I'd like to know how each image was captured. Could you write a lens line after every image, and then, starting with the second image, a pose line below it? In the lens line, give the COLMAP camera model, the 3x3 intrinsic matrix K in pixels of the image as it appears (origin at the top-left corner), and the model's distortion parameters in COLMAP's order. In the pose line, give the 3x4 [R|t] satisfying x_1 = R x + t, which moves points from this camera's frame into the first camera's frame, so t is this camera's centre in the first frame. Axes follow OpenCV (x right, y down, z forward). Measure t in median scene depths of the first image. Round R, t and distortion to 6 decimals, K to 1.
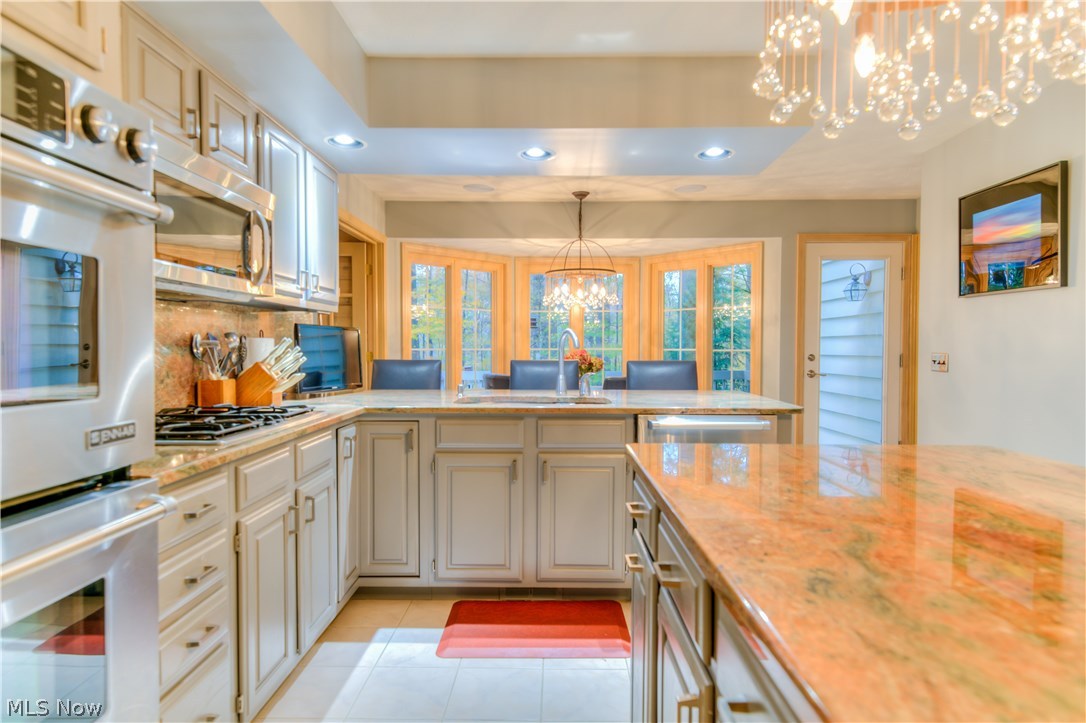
lens RADIAL K [[612.2, 0, 546.0], [0, 612.2, 362.7], [0, 0, 1]] dist [0.022511, -0.002513]
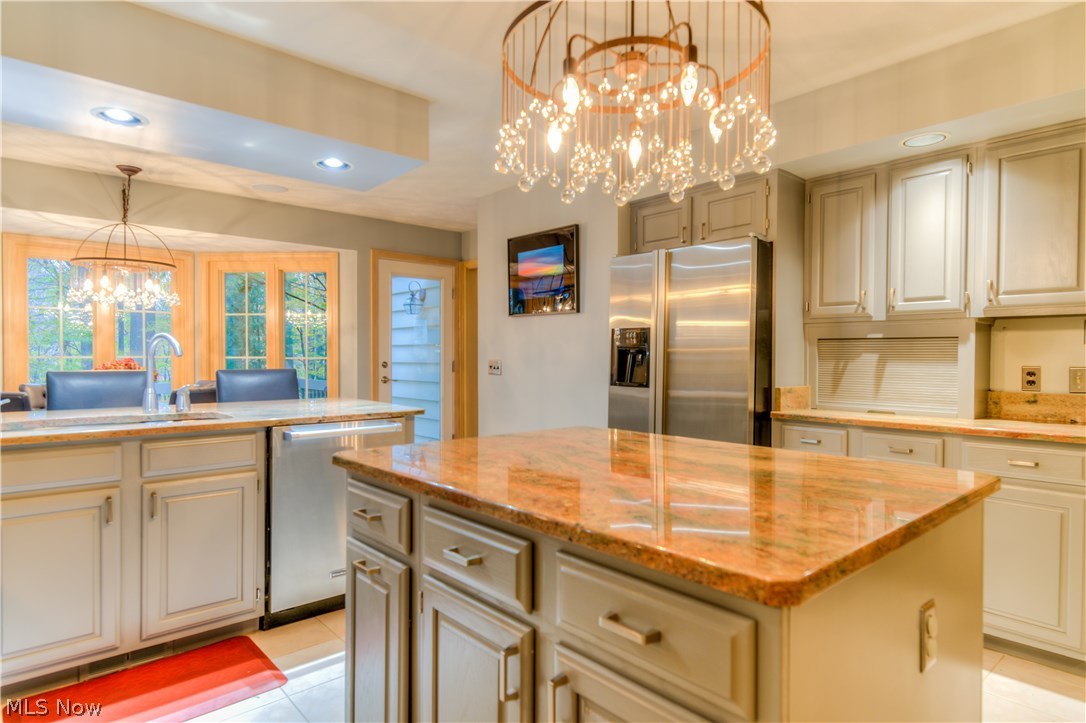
lens RADIAL K [[612.2, 0, 546.0], [0, 612.2, 362.7], [0, 0, 1]] dist [0.022511, -0.002513]
pose [[0.737665, -0.007517, 0.675125, -0.131172], [0.016028, 0.999851, -0.006379, -0.000590], [-0.674977, 0.015526, 0.737676, 0.015773]]
